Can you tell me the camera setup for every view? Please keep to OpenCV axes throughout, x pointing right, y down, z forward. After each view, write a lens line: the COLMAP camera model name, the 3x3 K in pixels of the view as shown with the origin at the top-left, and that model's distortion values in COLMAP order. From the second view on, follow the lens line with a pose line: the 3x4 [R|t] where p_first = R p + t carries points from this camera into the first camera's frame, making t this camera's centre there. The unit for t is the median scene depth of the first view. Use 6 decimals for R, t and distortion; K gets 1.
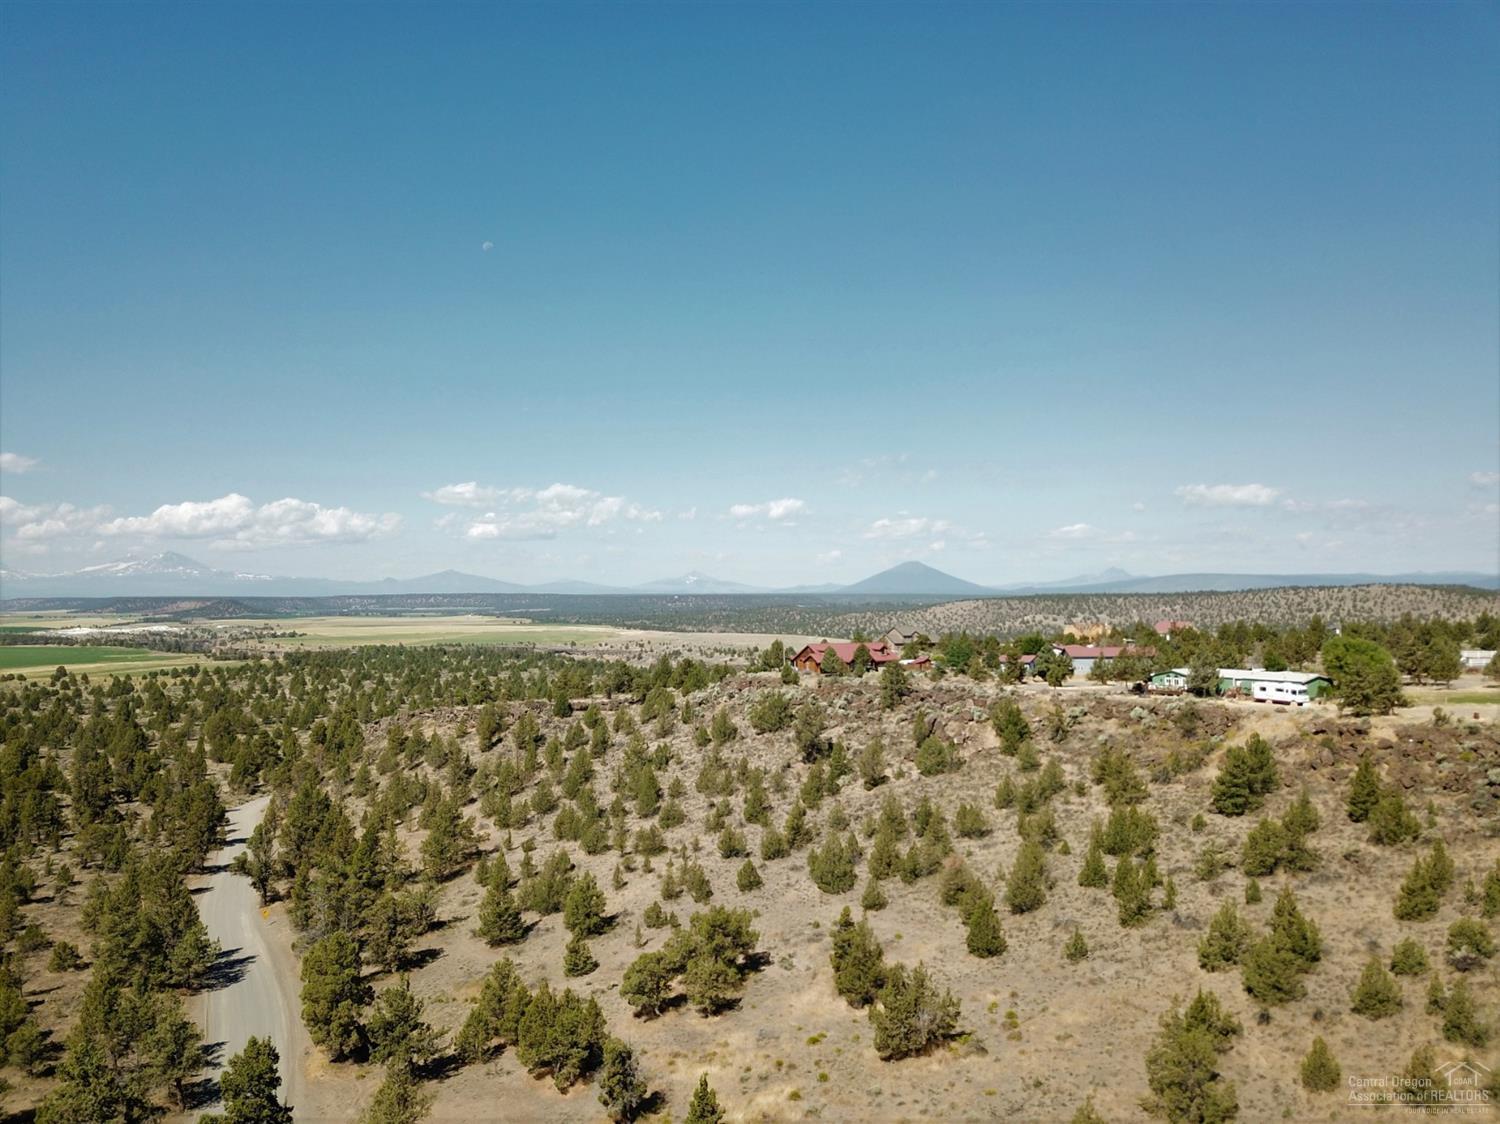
lens RADIAL K [[1157.8, 0, 756.1], [0, 1157.8, 567.0], [0, 0, 1]] dist [0.015450, -0.011037]
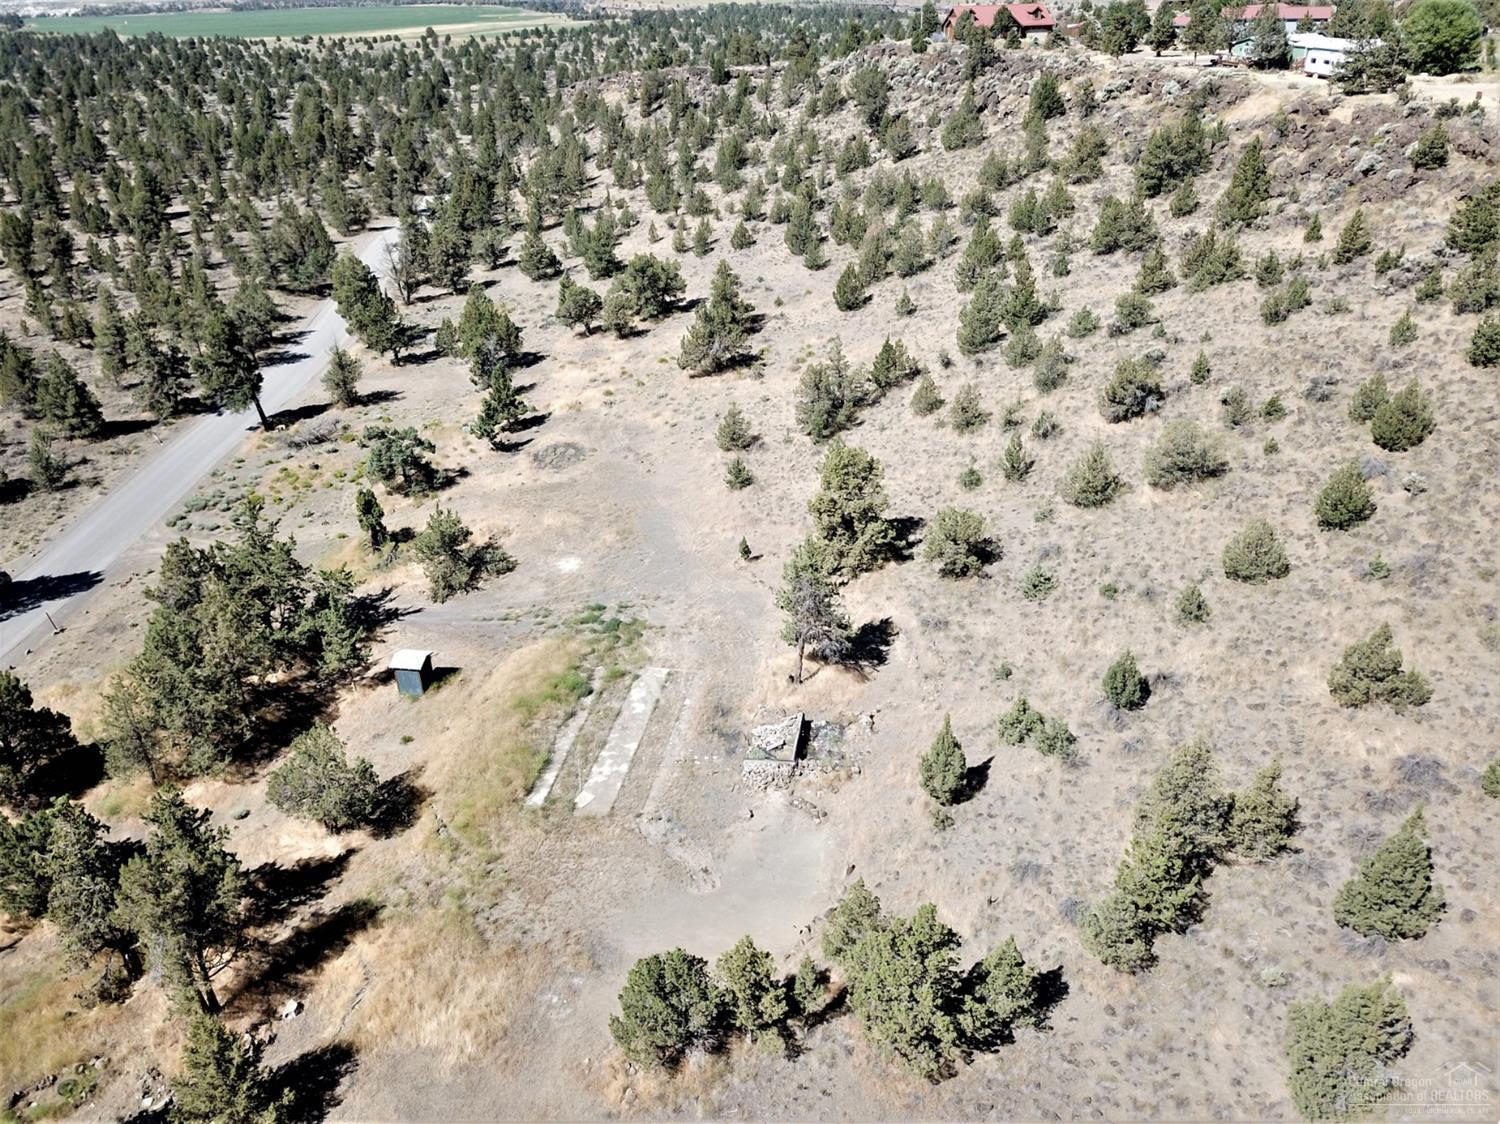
lens RADIAL K [[1157.8, 0, 749.7], [0, 1157.8, 555.5], [0, 0, 1]] dist [0.015450, -0.011037]
pose [[0.946001, 0.135234, -0.294609, 0.229235], [0.026648, 0.873307, 0.486441, -0.007211], [0.323067, -0.468025, 0.822545, -0.044876]]
